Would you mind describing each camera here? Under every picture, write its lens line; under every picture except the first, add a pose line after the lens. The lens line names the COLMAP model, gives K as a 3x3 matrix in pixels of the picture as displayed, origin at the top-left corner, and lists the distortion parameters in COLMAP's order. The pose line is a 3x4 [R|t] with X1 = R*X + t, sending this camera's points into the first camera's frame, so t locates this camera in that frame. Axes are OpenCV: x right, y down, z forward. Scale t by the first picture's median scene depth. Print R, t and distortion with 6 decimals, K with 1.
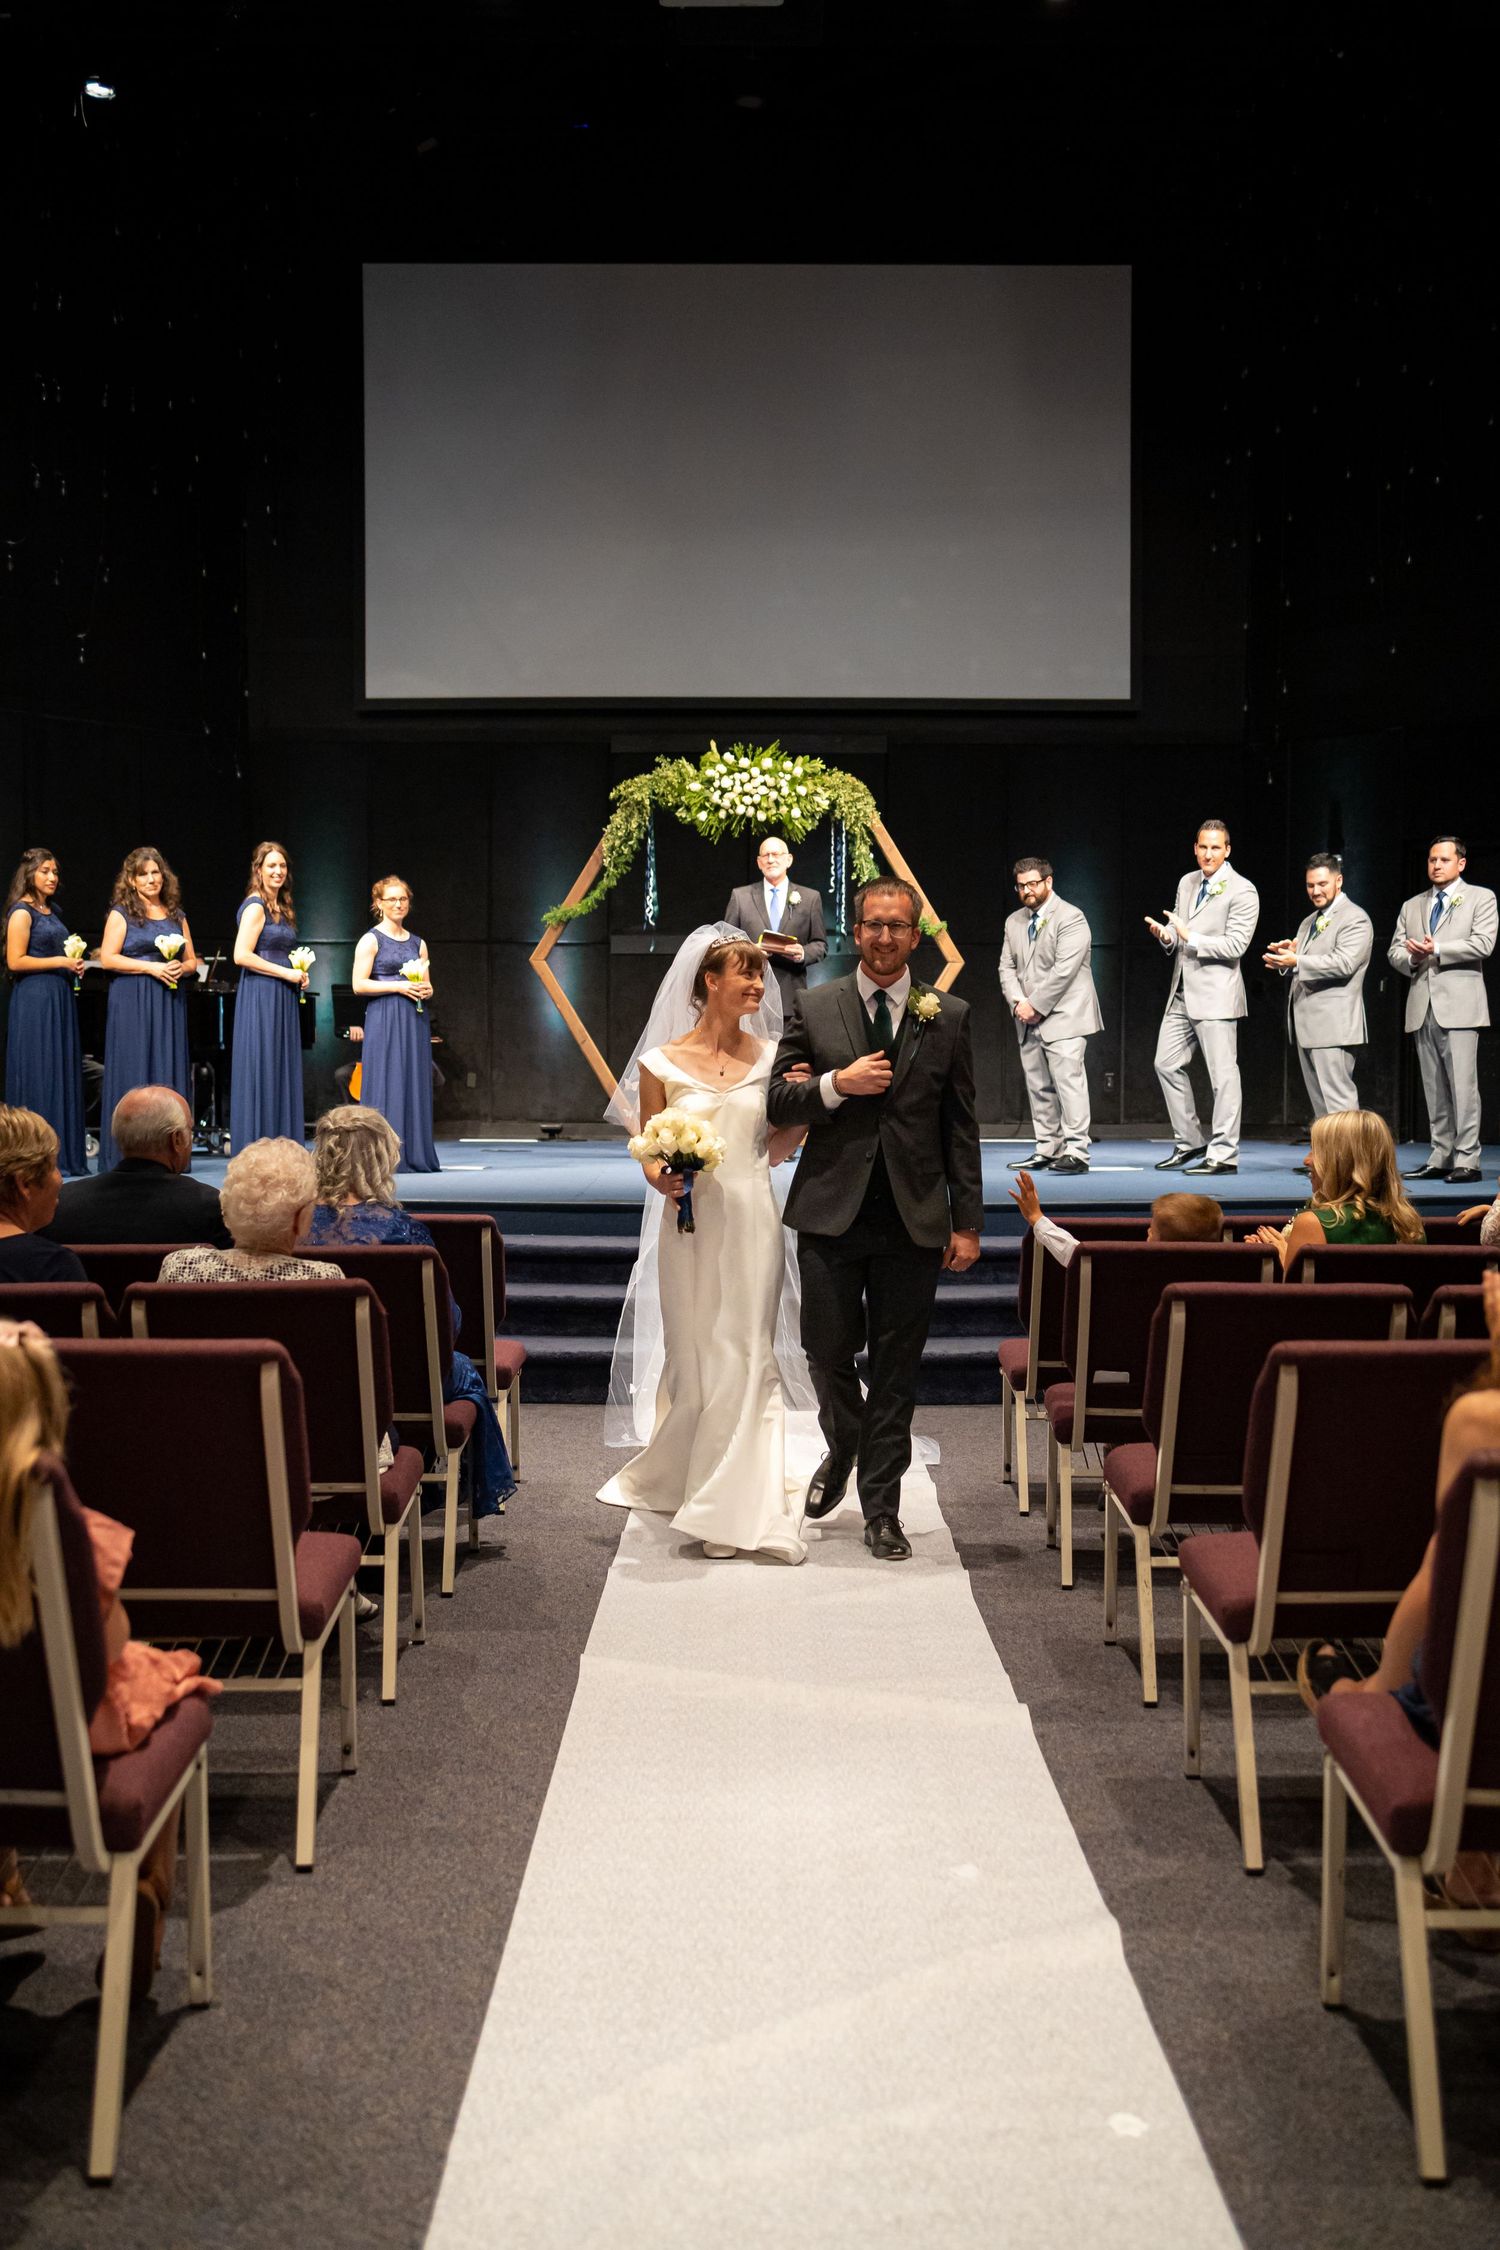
lens RADIAL K [[2291.7, 0, 748.1], [0, 2291.7, 1124.5], [0, 0, 1]] dist [0.039249, 0.000000]
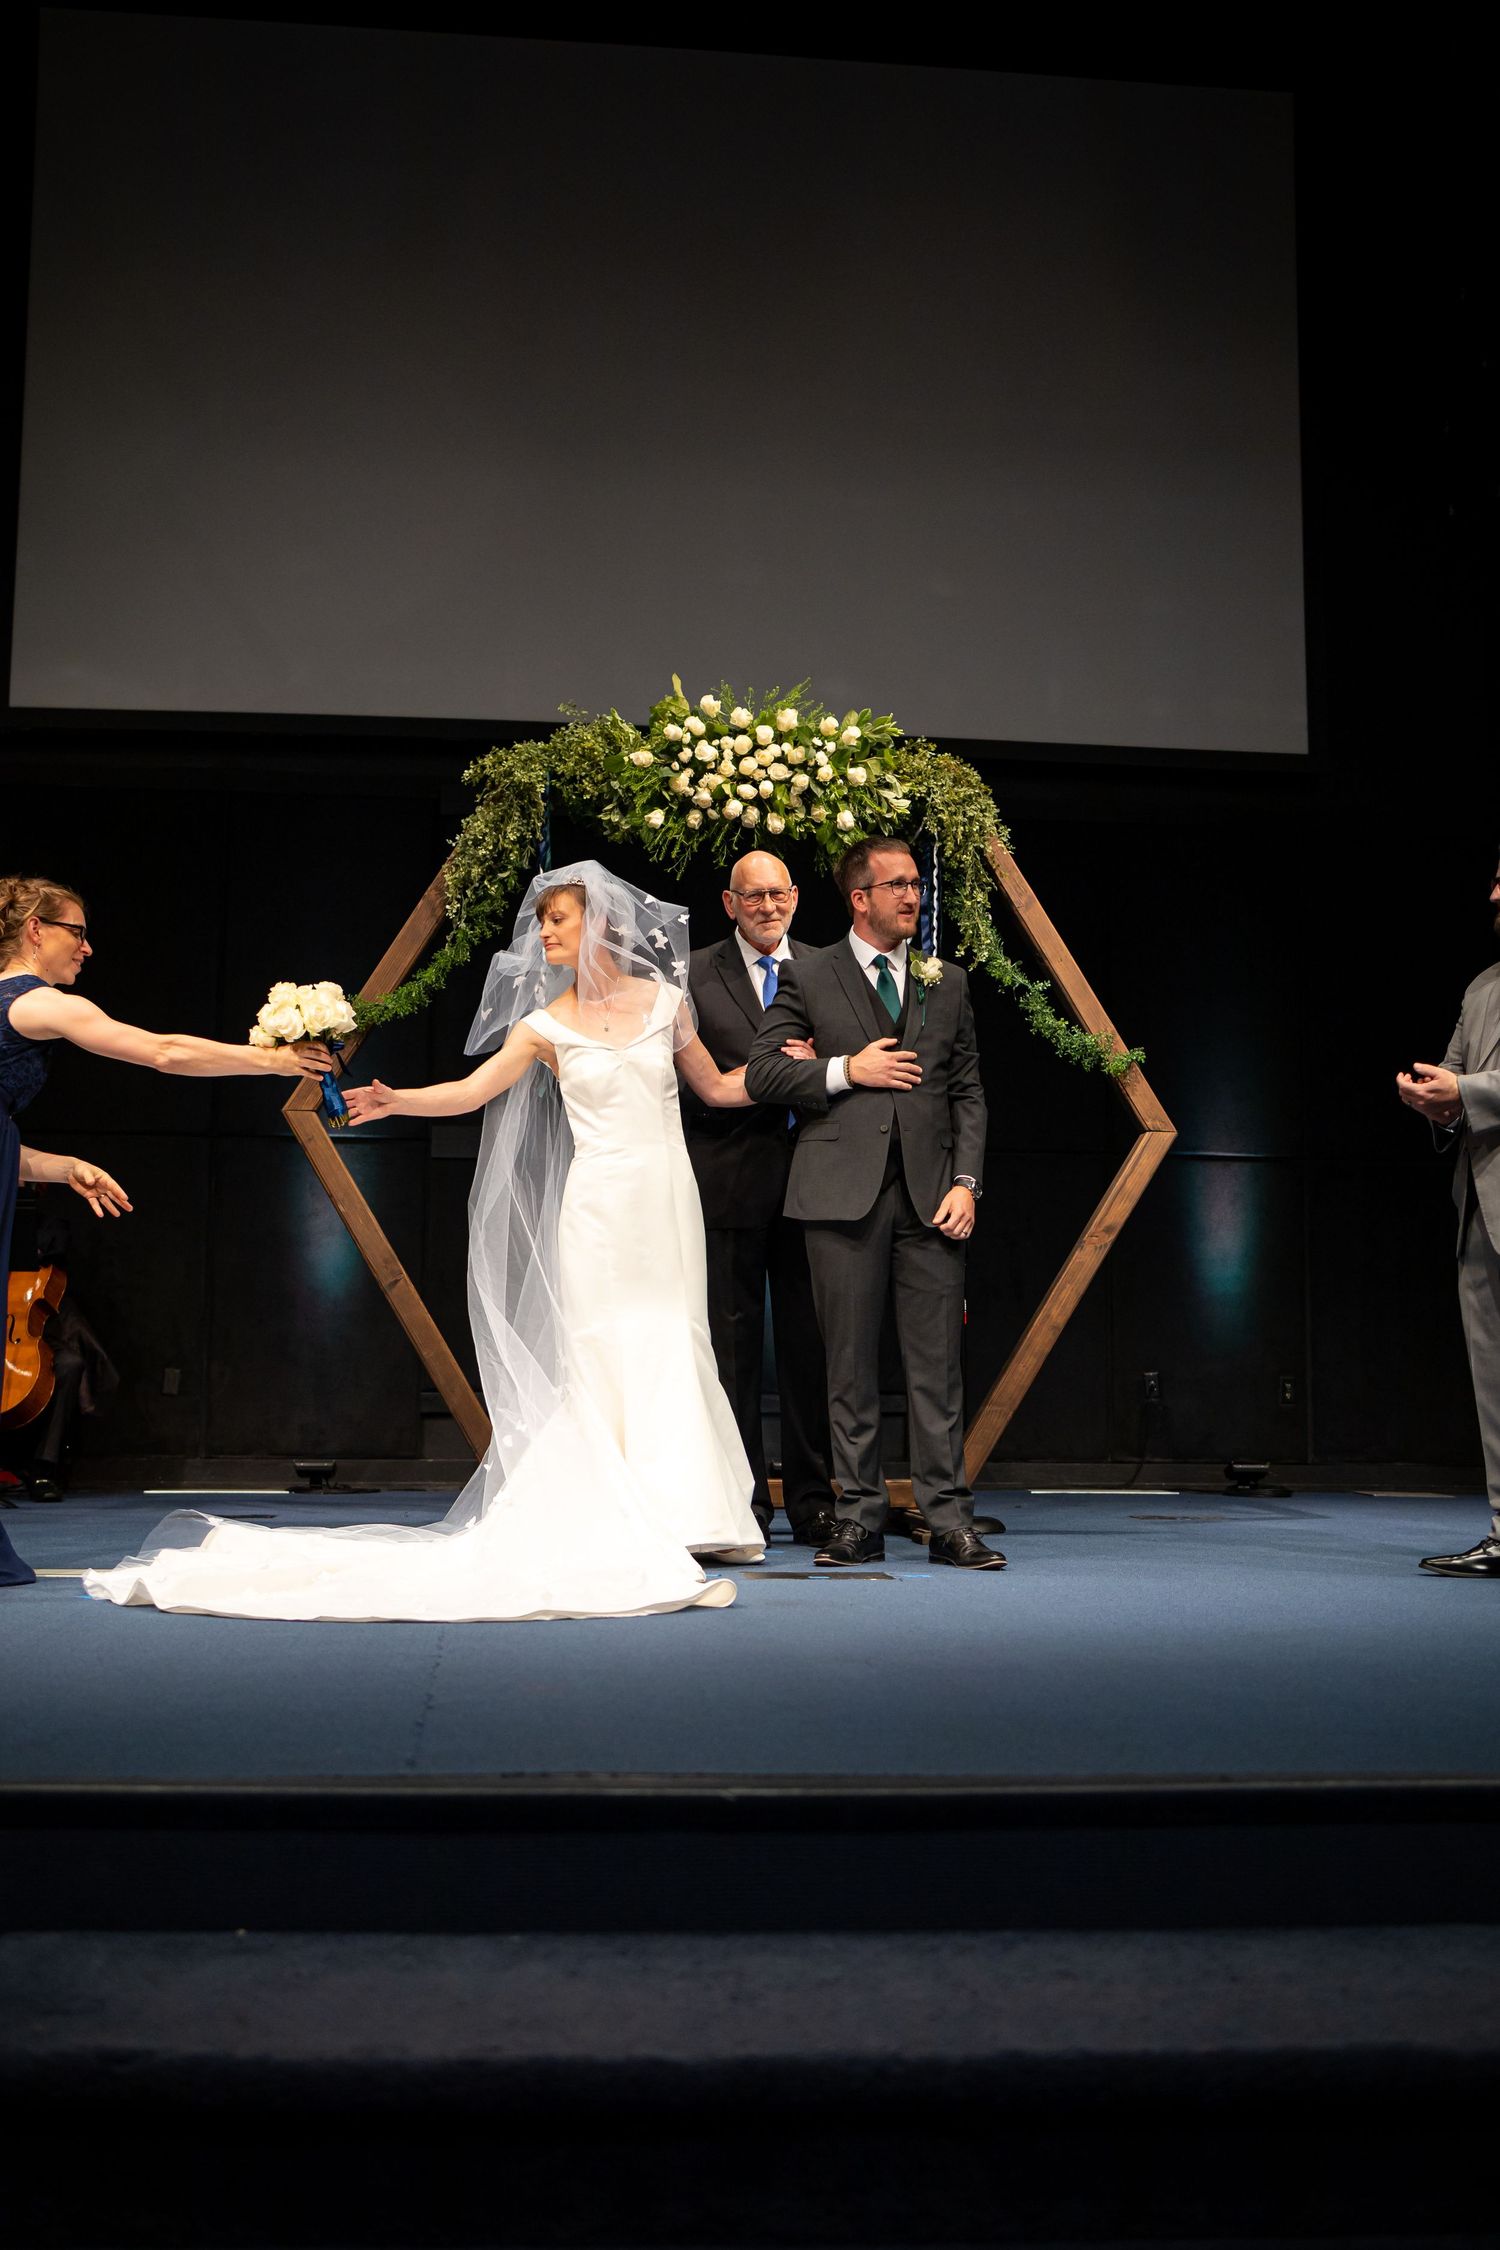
lens RADIAL K [[2291.7, 0, 741.4], [0, 2291.7, 1101.8], [0, 0, 1]] dist [0.039249, 0.000000]
pose [[0.995208, 0.018072, 0.096093, -0.047297], [-0.002954, 0.987880, -0.155194, -0.000236], [-0.097733, 0.154167, 0.983199, 0.530424]]
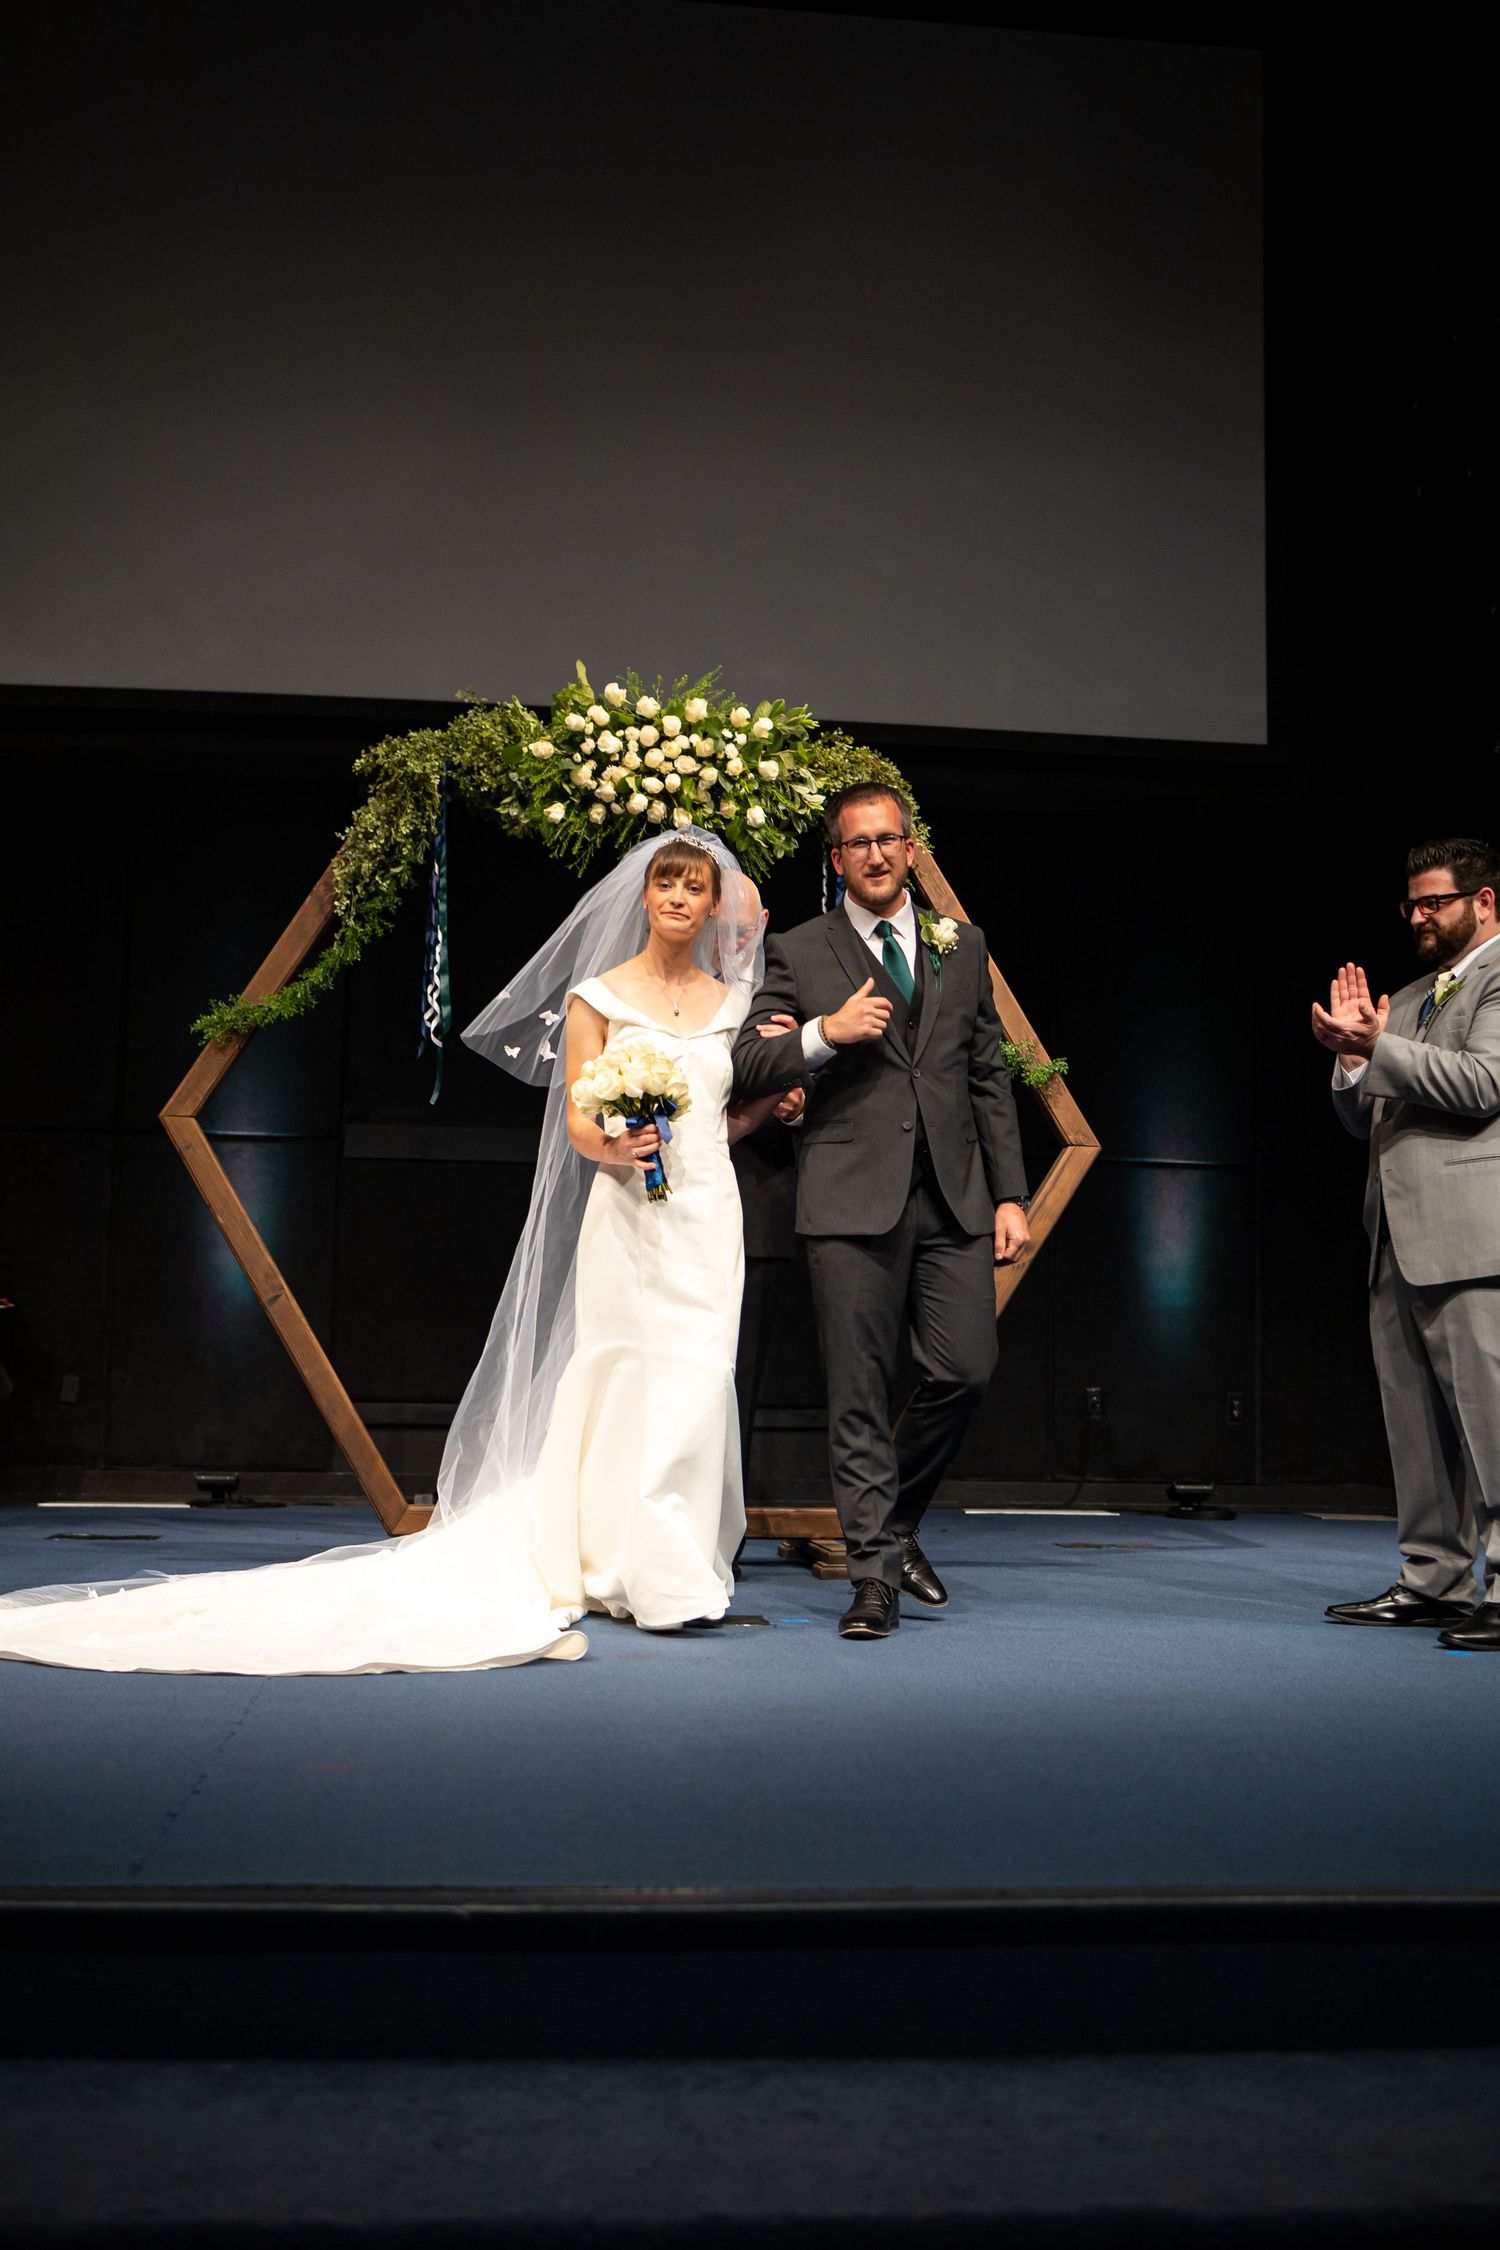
lens RADIAL K [[2353.8, 0, 748.5], [0, 2353.8, 1116.9], [0, 0, 1]] dist [0.011166, 0.000000]
pose [[0.994143, 0.026798, 0.104702, -0.029221], [-0.011748, 0.989827, -0.141792, -0.007327], [-0.107436, 0.139732, 0.984344, 0.537917]]
